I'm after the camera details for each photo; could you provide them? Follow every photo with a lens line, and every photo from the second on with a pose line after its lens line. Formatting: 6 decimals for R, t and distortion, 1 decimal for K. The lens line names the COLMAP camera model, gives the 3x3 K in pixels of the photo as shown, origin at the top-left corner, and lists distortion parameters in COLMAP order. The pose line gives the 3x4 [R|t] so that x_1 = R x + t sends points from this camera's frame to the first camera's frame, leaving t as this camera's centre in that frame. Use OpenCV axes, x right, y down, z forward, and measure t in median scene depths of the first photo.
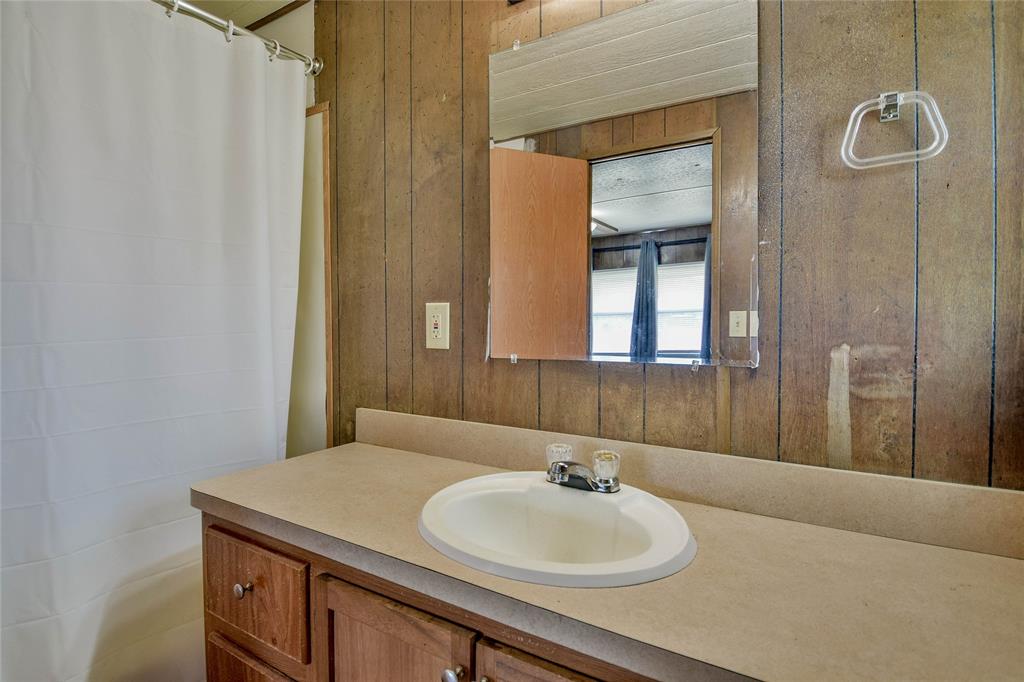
lens RADIAL K [[518.8, 0, 507.5], [0, 518.8, 333.4], [0, 0, 1]] dist [0.020409, -0.031470]
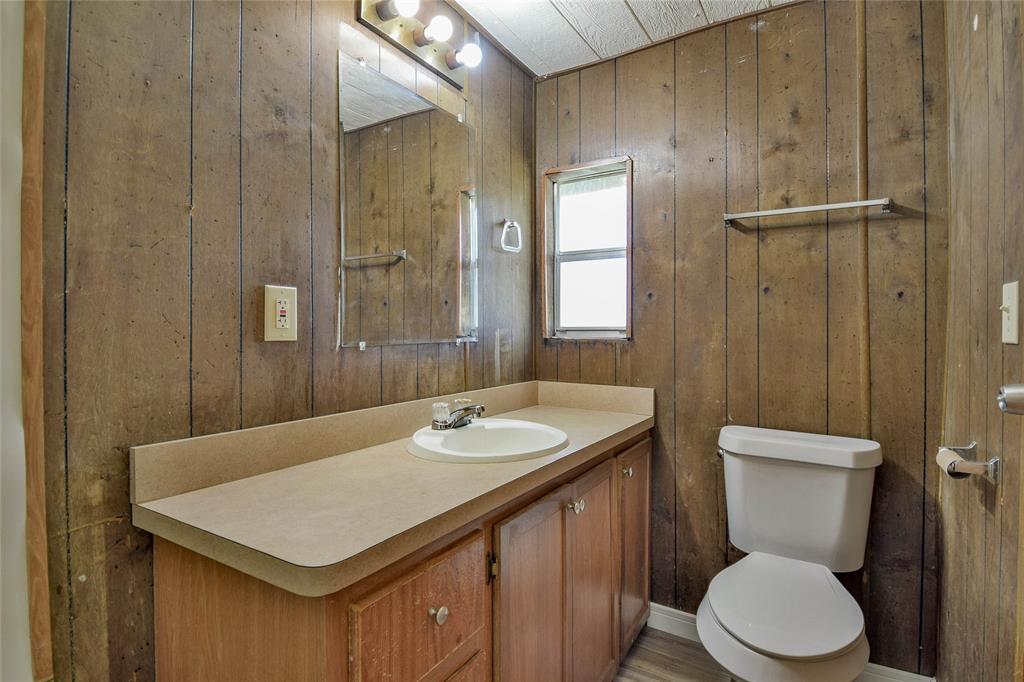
lens RADIAL K [[518.8, 0, 507.5], [0, 518.8, 333.4], [0, 0, 1]] dist [0.020409, -0.031470]
pose [[-0.007096, -0.001576, 0.999974, -1.007463], [0.027133, 0.999630, 0.001768, 0.027003], [-0.999607, 0.027145, -0.007051, 0.658777]]
